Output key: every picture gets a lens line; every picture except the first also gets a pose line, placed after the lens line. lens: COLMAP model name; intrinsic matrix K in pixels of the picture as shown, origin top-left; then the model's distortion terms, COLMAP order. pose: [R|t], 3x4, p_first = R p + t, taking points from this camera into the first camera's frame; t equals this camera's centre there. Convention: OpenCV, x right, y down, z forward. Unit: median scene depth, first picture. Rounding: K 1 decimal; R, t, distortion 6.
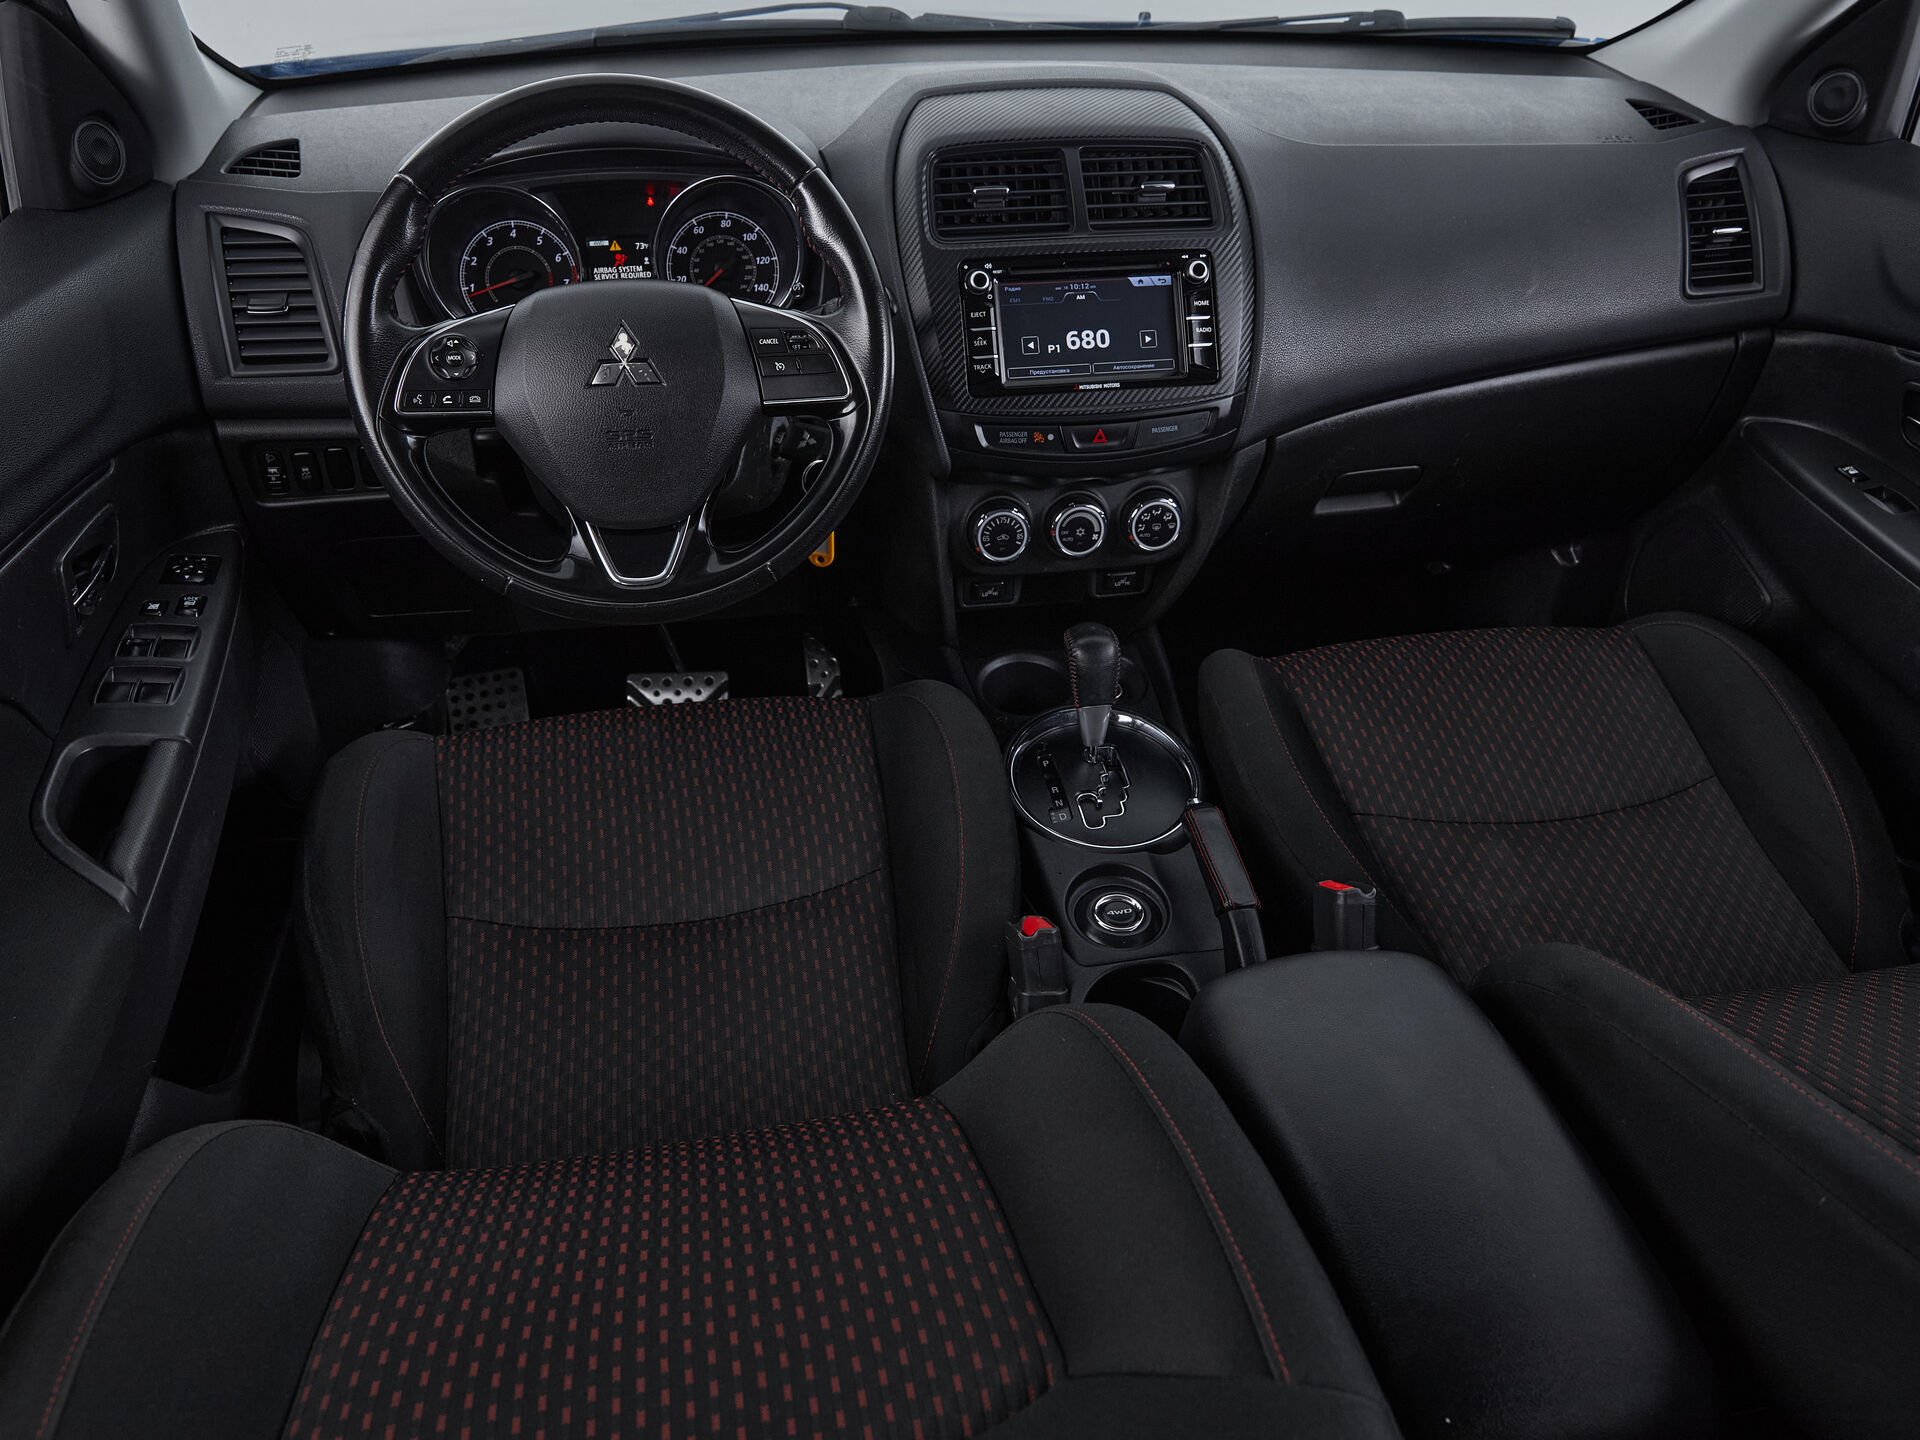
lens RADIAL K [[1499.4, 0, 966.8], [0, 1499.4, 717.3], [0, 0, 1]] dist [-0.004368, 0.003807]
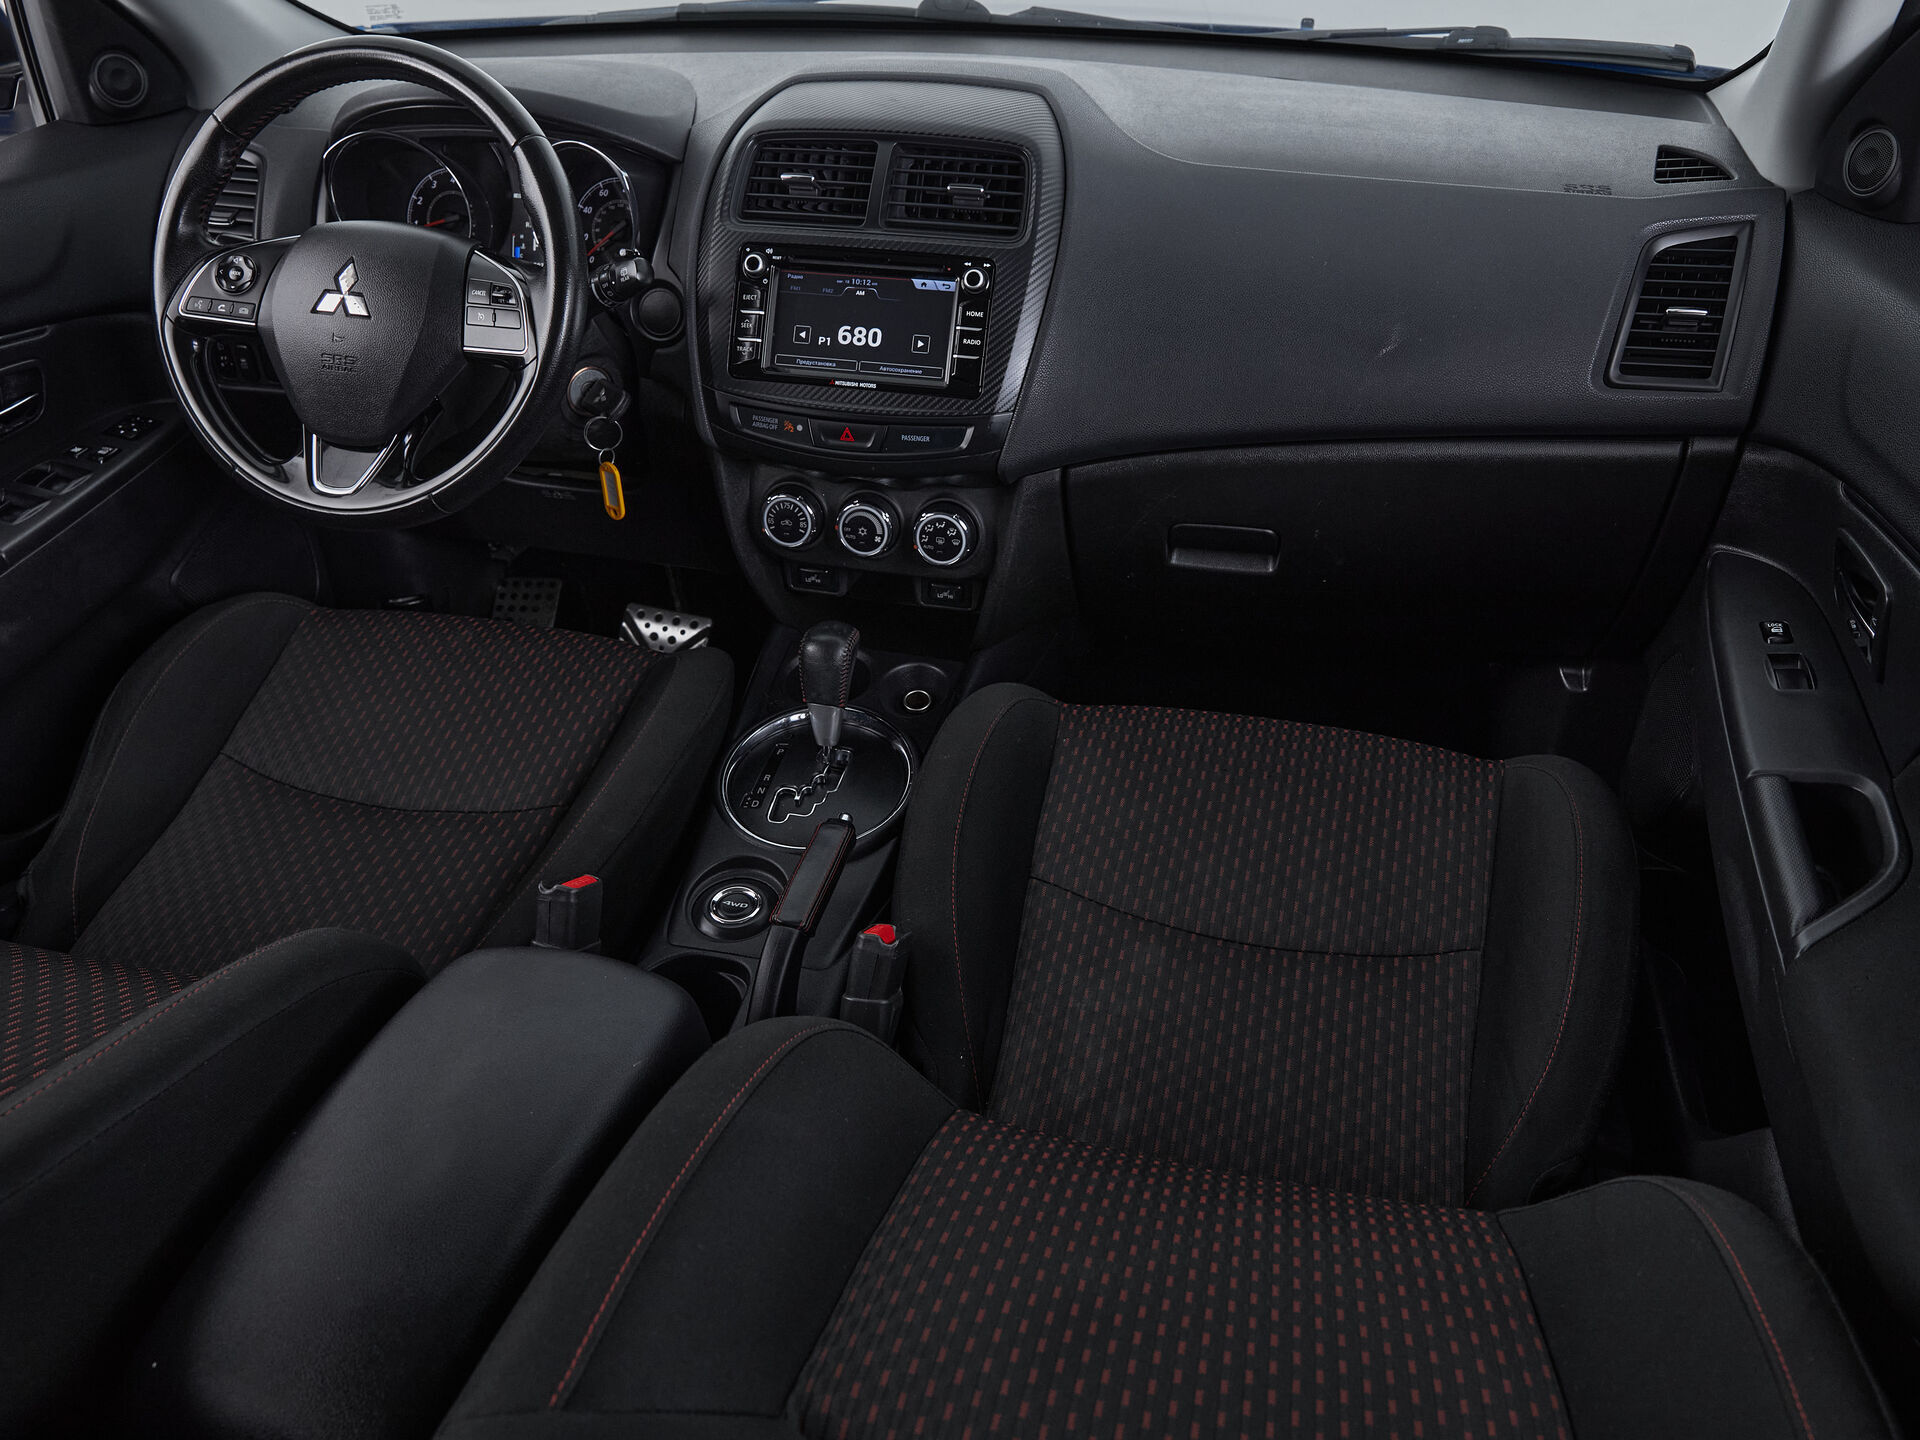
lens RADIAL K [[1499.4, 0, 964.6], [0, 1499.4, 722.0], [0, 0, 1]] dist [-0.004368, 0.003807]
pose [[0.905273, 0.220130, -0.363351, 0.539946], [-0.218612, 0.974733, 0.045863, -0.063356], [0.364266, 0.037915, 0.930523, 0.114592]]
